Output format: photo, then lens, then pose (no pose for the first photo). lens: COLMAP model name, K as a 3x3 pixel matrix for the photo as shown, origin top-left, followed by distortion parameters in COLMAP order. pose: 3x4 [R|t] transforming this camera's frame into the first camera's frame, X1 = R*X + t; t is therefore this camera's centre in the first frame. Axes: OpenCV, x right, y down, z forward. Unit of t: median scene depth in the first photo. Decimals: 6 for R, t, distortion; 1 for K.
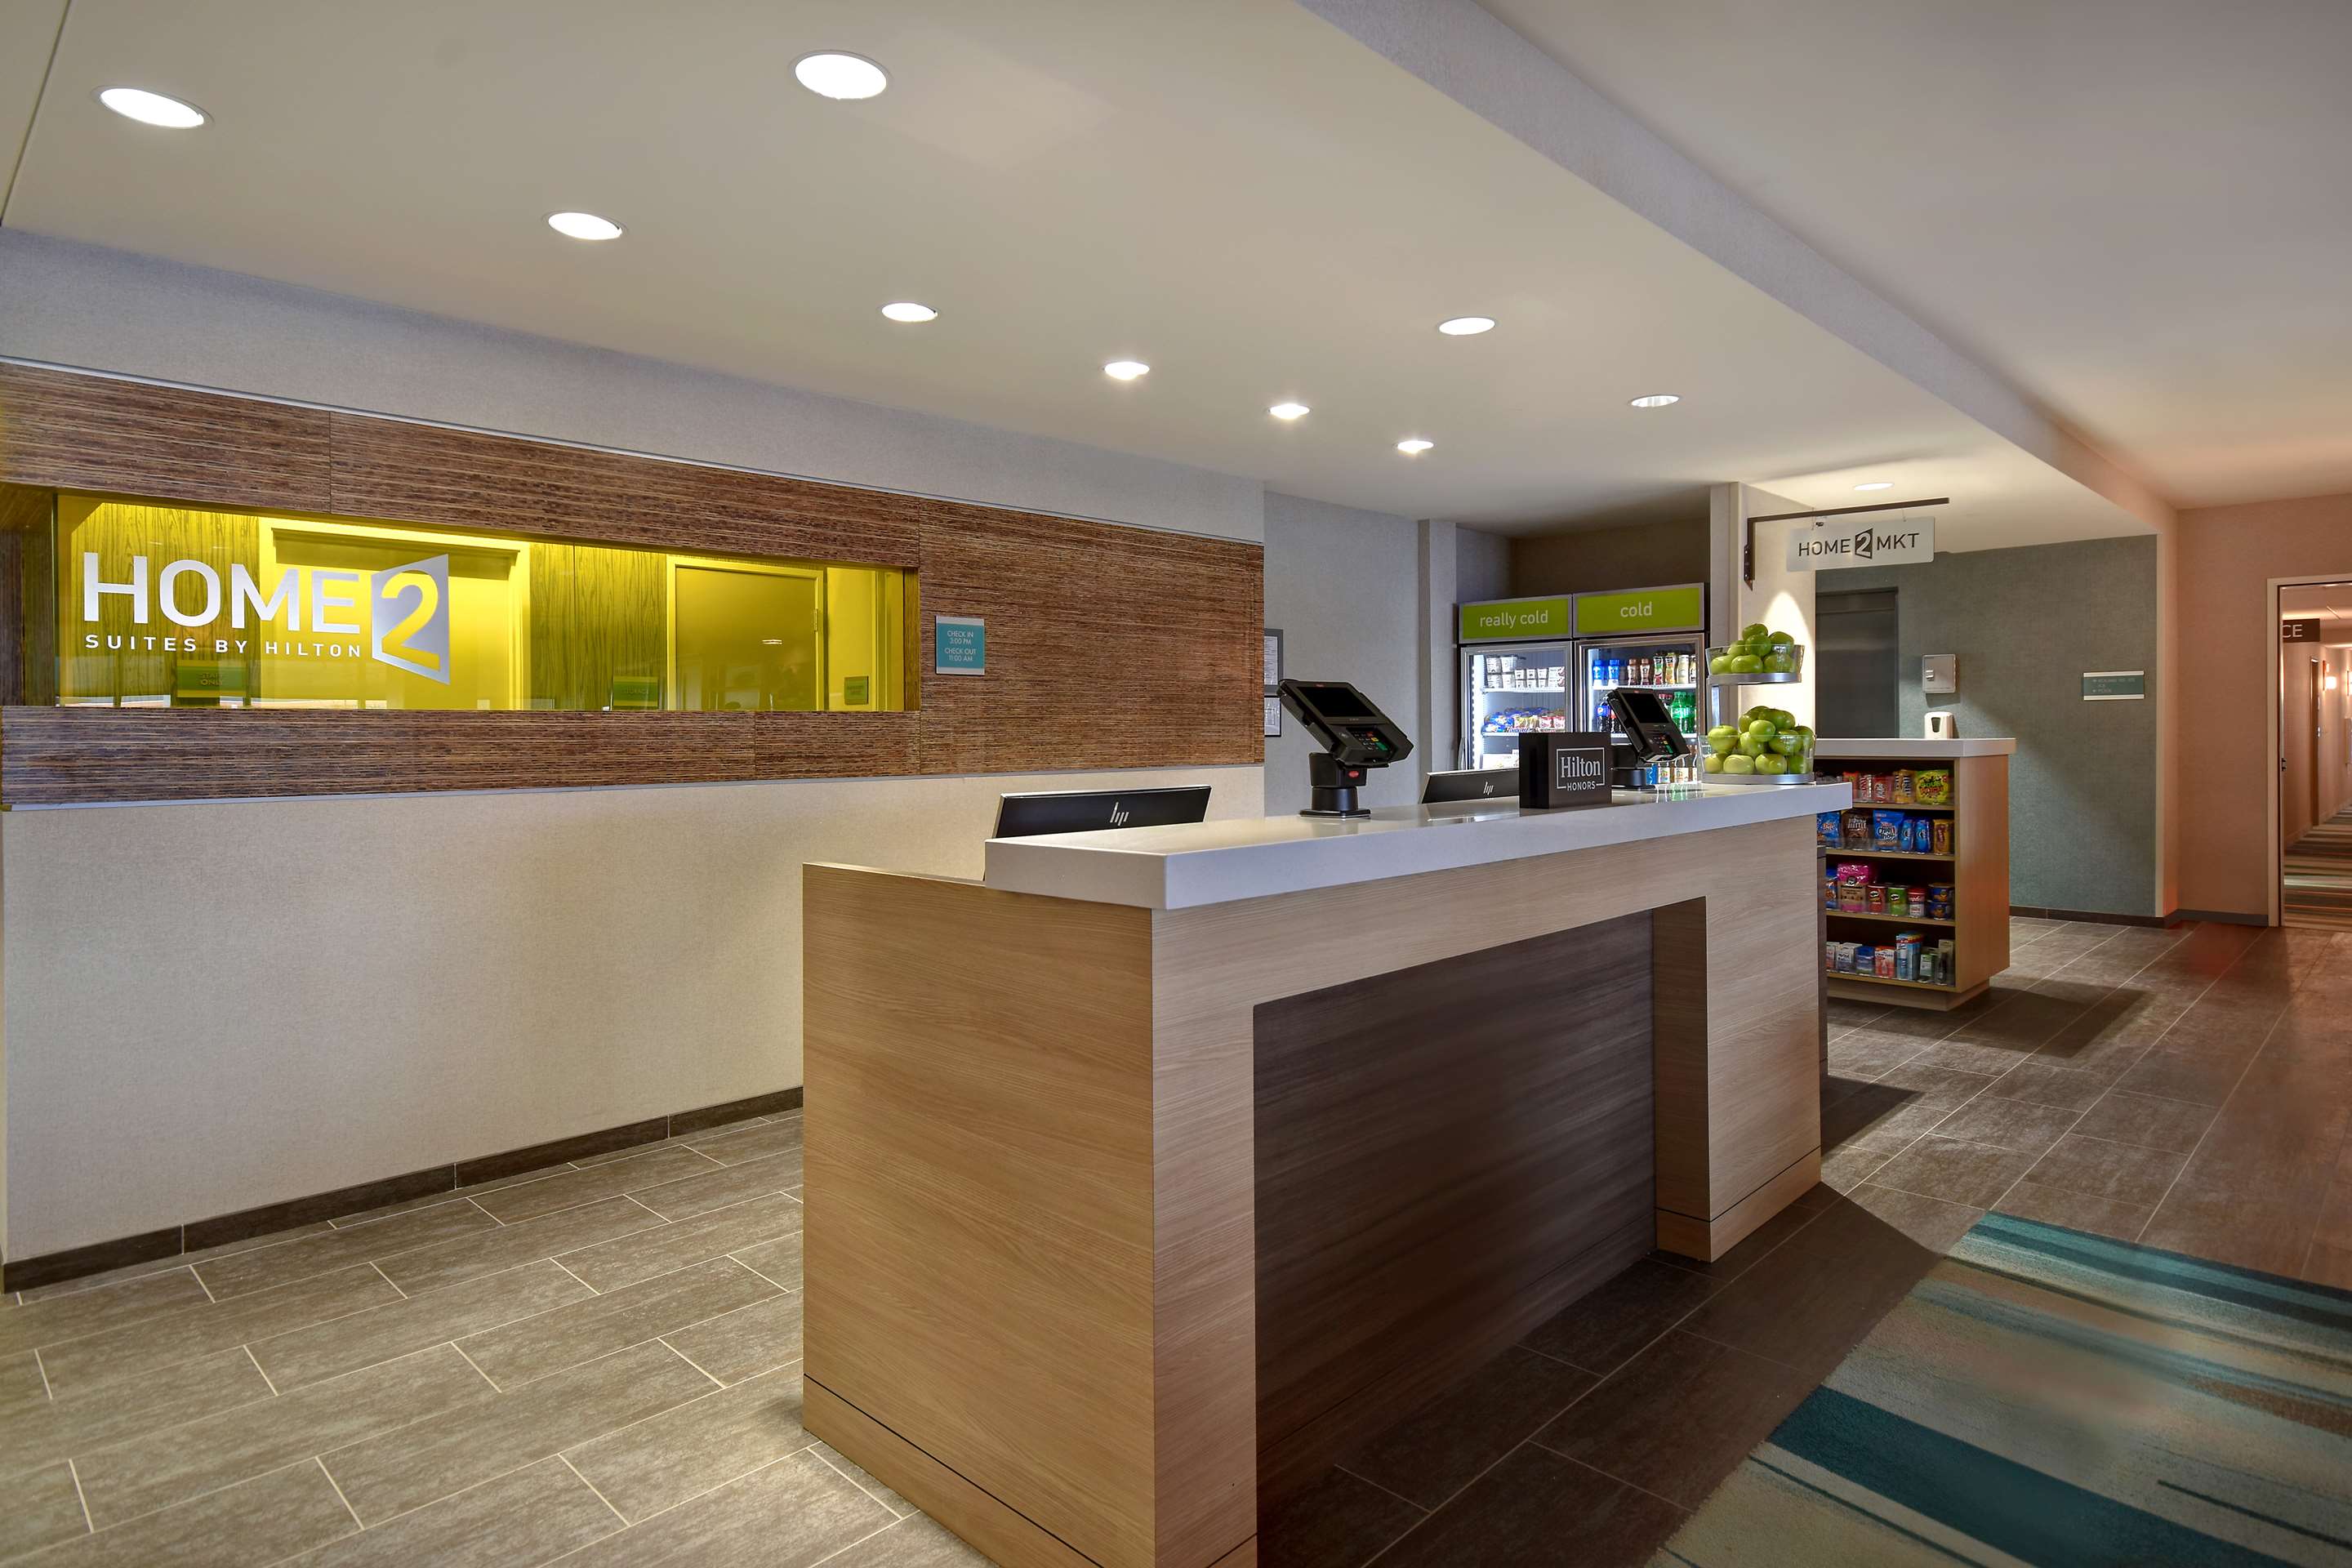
lens RADIAL K [[1308.3, 0, 1186.2], [0, 1308.3, 729.3], [0, 0, 1]] dist [0.028398, 0.001953]
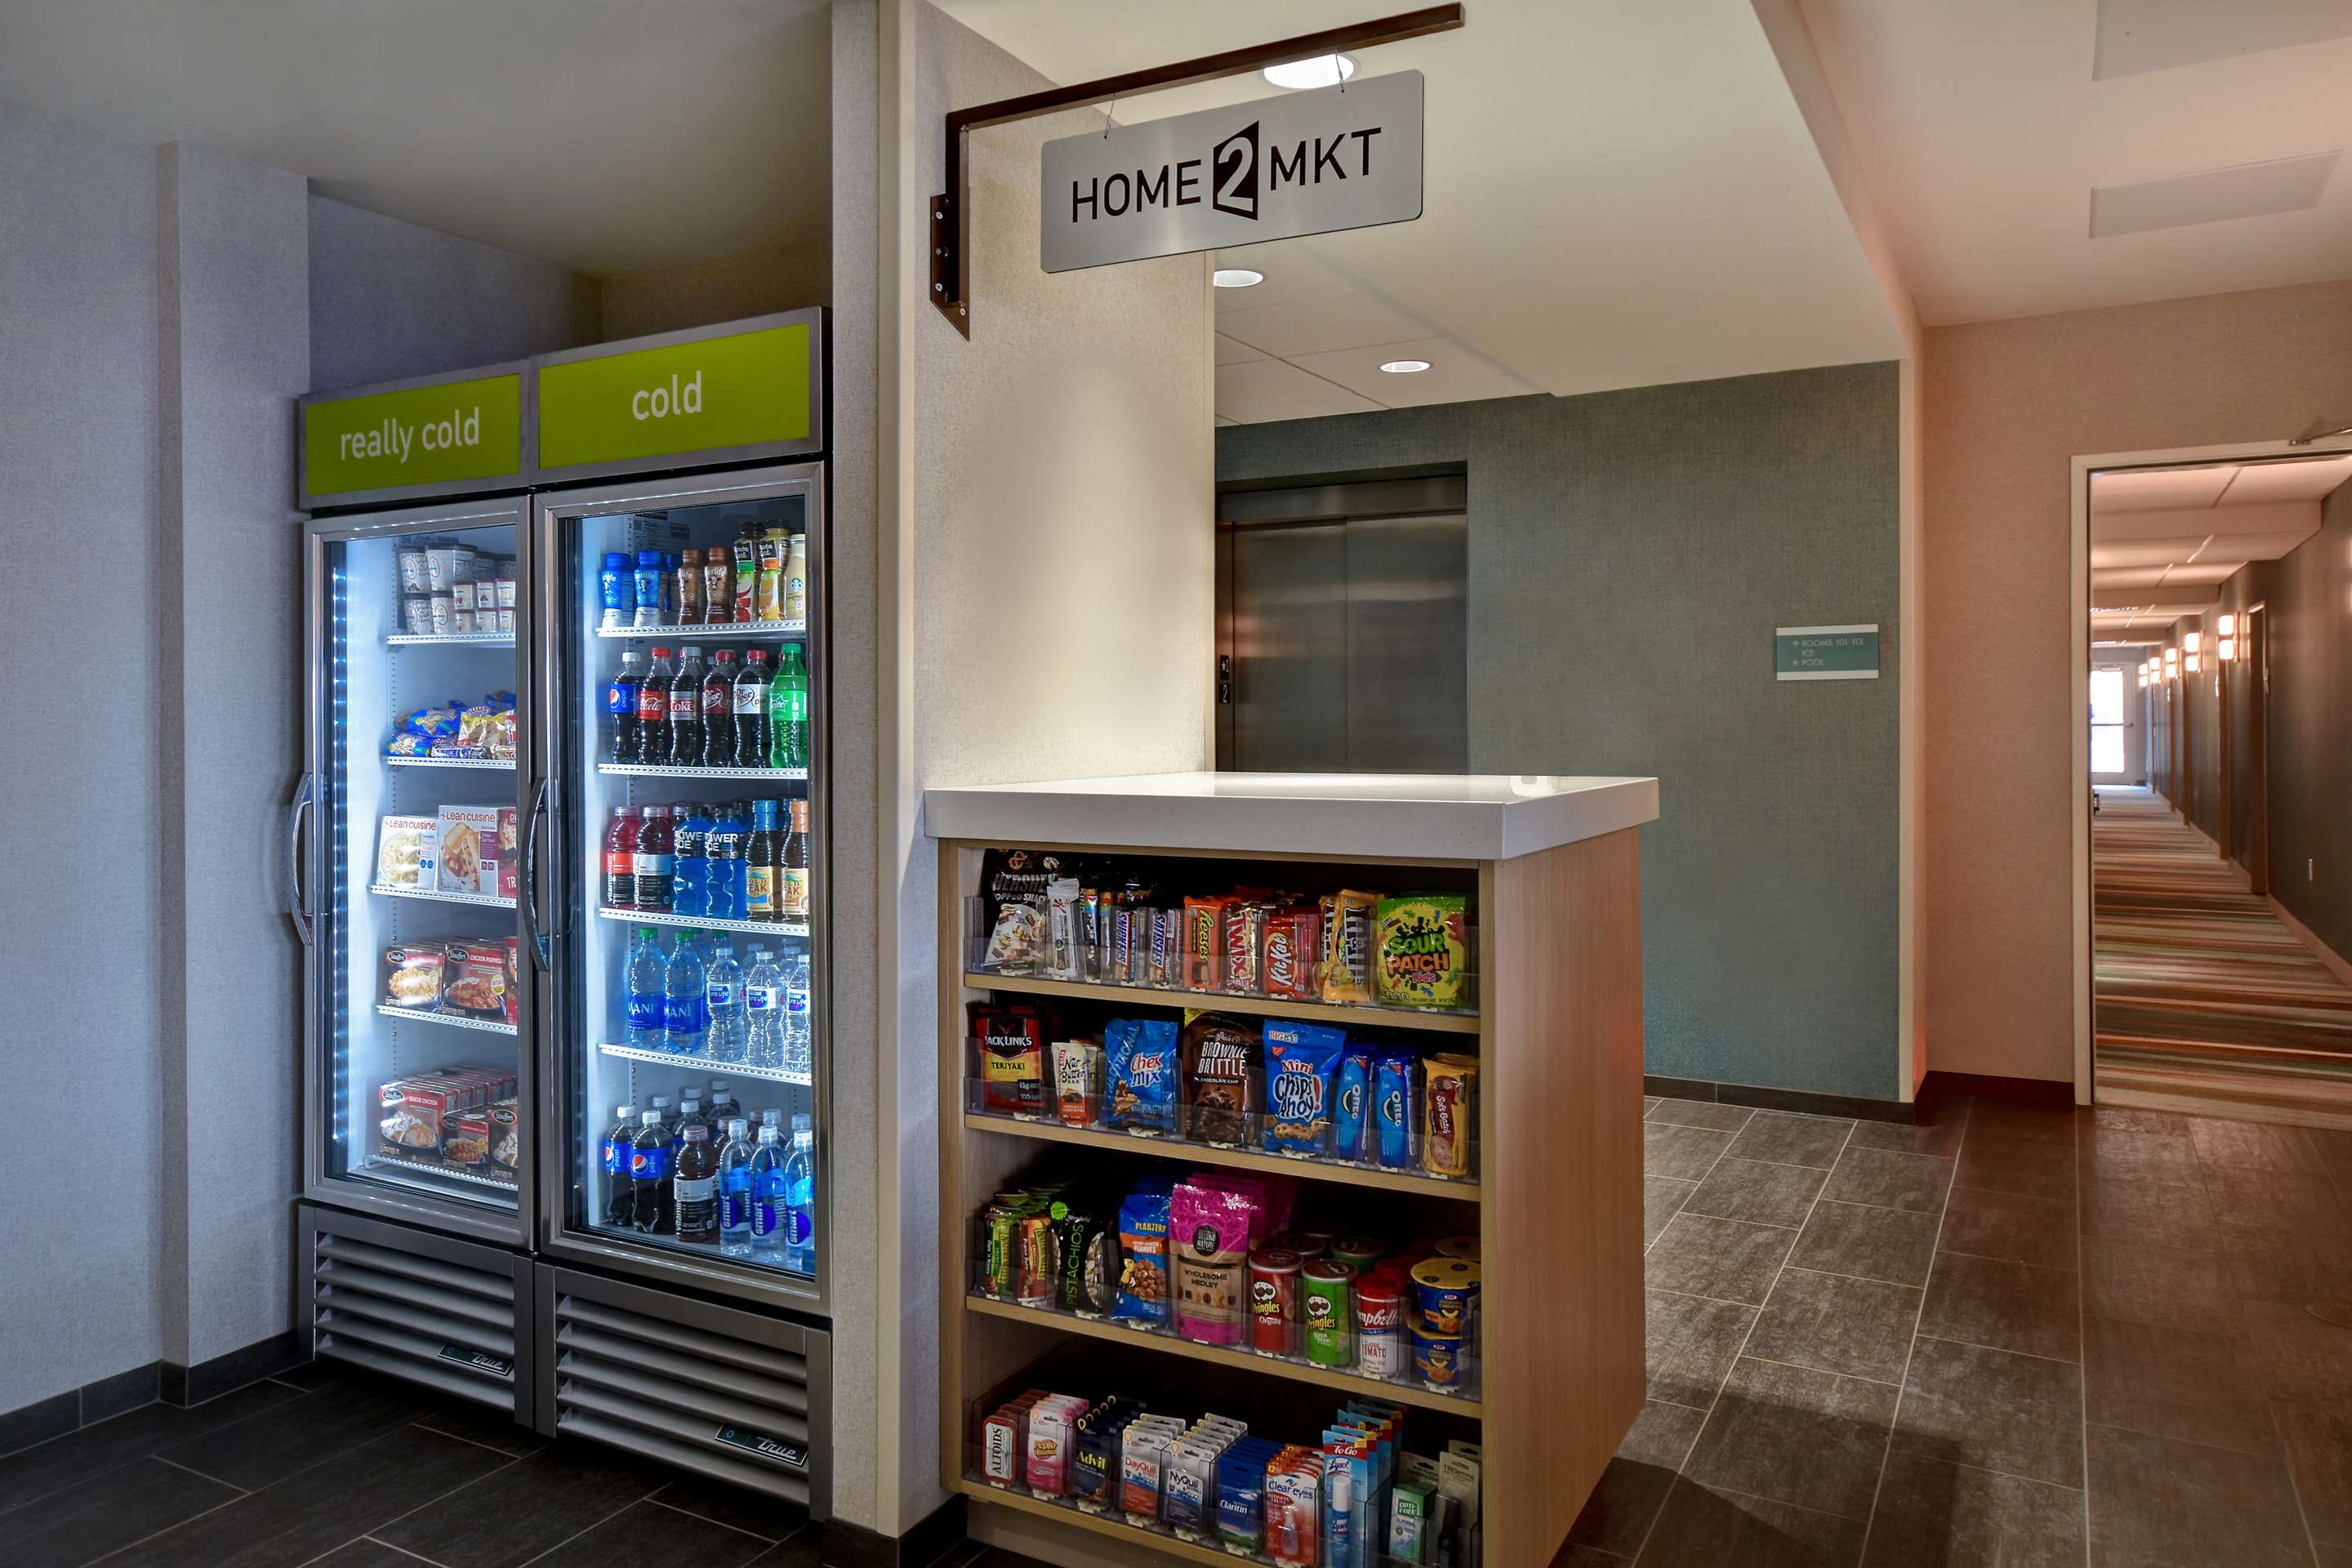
lens RADIAL K [[1610.0, 0, 1171.8], [0, 1610.0, 701.7], [0, 0, 1]] dist [0.007086, 0.000963]
pose [[0.966392, 0.002423, 0.257061, 0.404766], [0.000086, 0.999952, -0.009750, -0.010597], [-0.257073, 0.009444, 0.966346, 0.640316]]
